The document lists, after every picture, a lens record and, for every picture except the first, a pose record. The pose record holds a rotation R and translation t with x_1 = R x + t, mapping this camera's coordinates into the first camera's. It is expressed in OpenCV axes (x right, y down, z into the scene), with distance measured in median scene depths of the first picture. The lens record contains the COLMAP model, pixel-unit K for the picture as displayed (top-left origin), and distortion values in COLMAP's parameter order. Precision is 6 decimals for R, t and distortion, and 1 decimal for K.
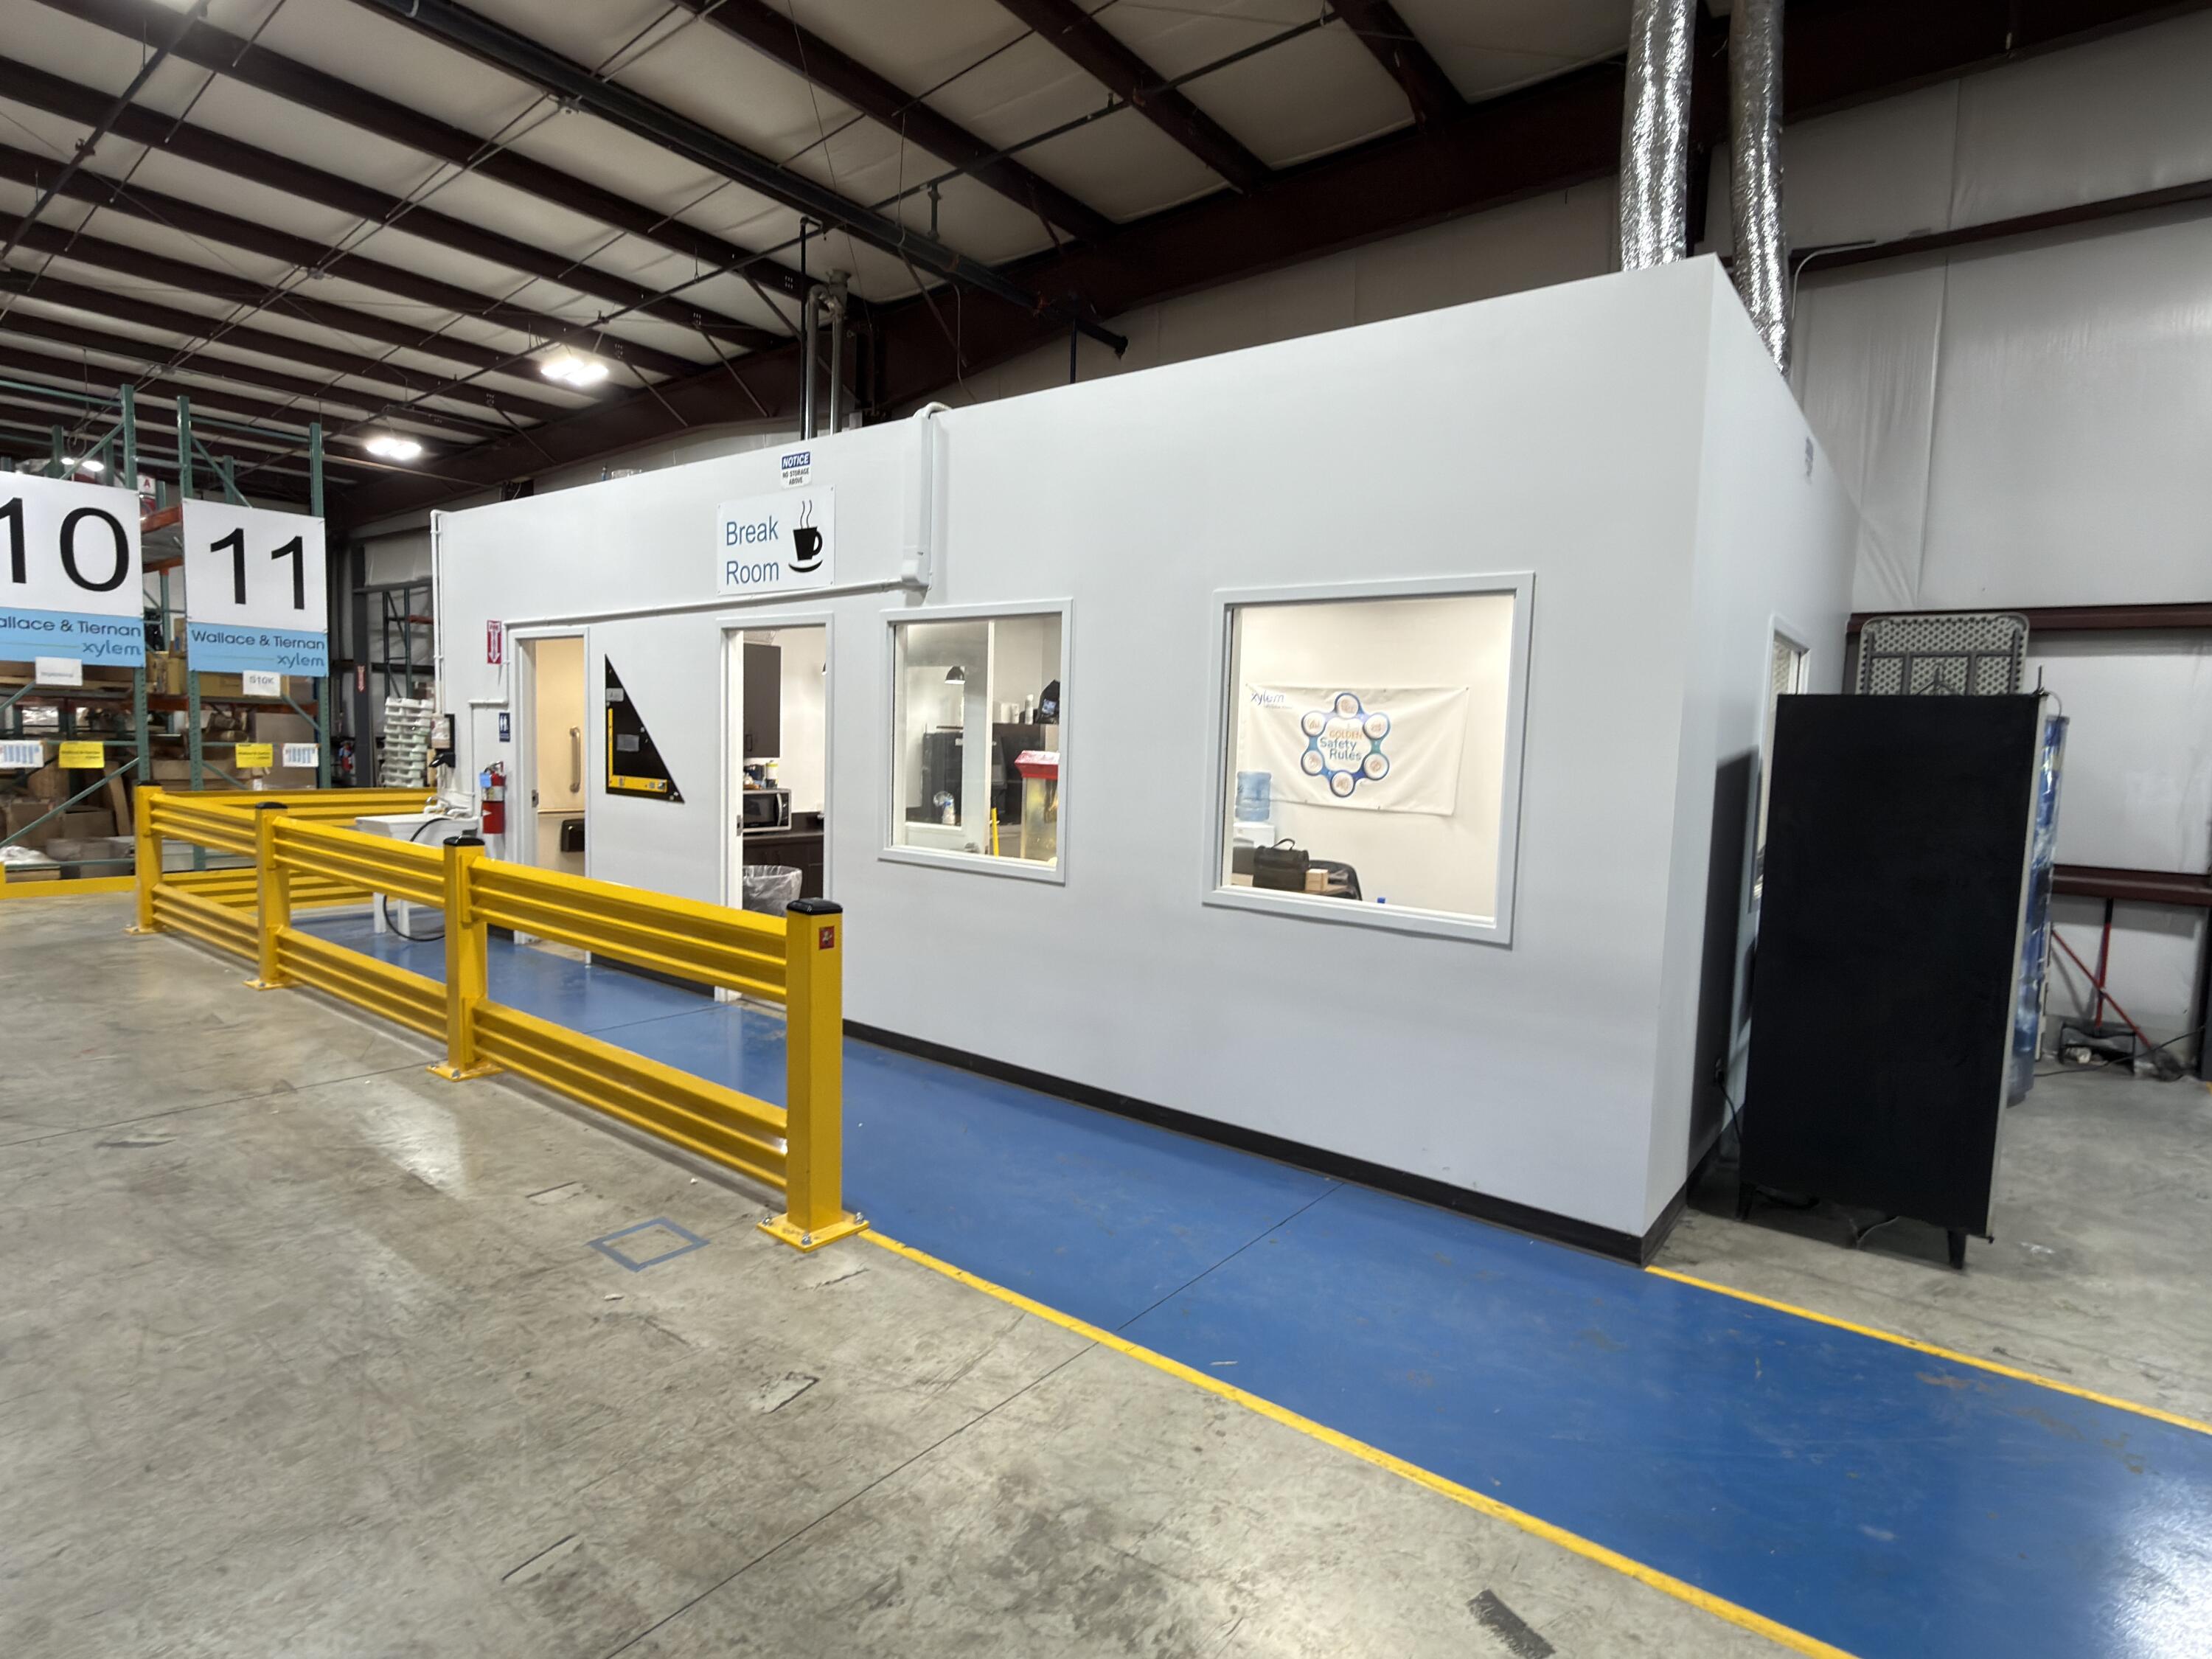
lens RADIAL K [[1143.9, 0, 1106.0], [0, 1143.9, 829.5], [0, 0, 1]] dist [0.000204, 0.000115]
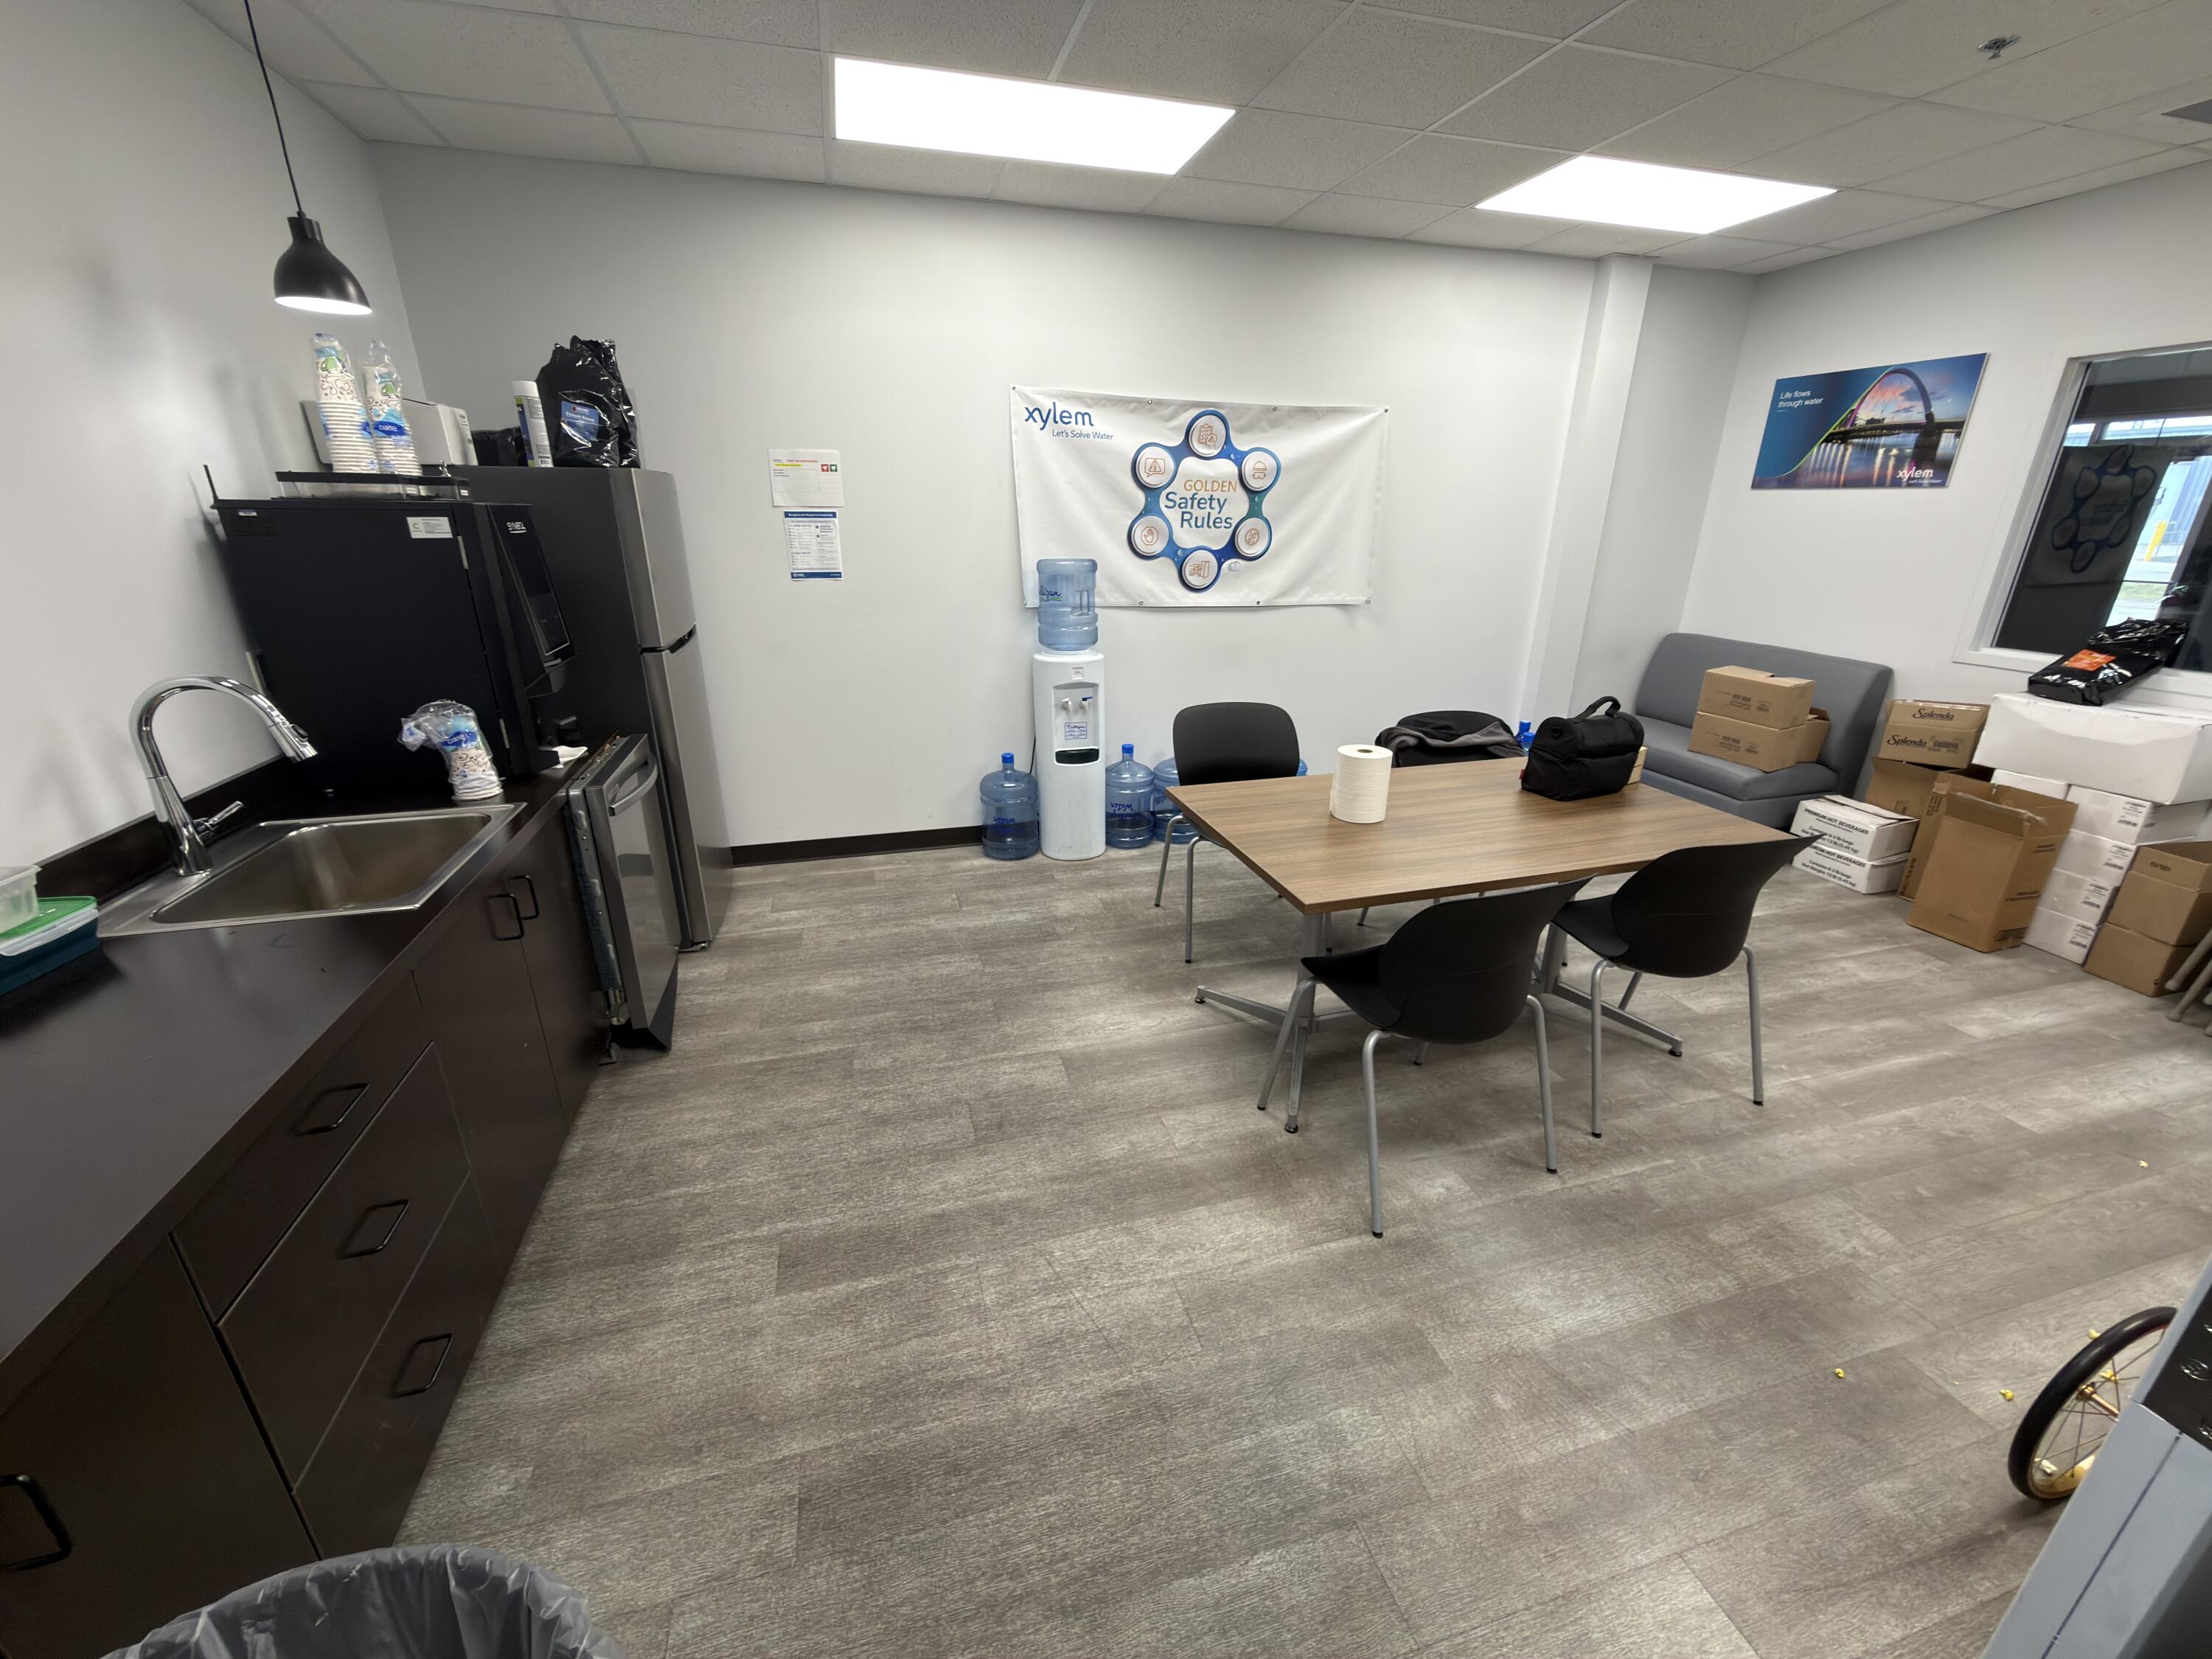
lens RADIAL K [[881.5, 0, 1106.0], [0, 881.5, 829.5], [0, 0, 1]] dist [0.000184, 0.000026]
pose [[0.595668, -0.301164, 0.744634, -0.227673], [0.079476, 0.944598, 0.318462, -0.063176], [-0.799289, -0.130517, 0.586602, 0.735518]]
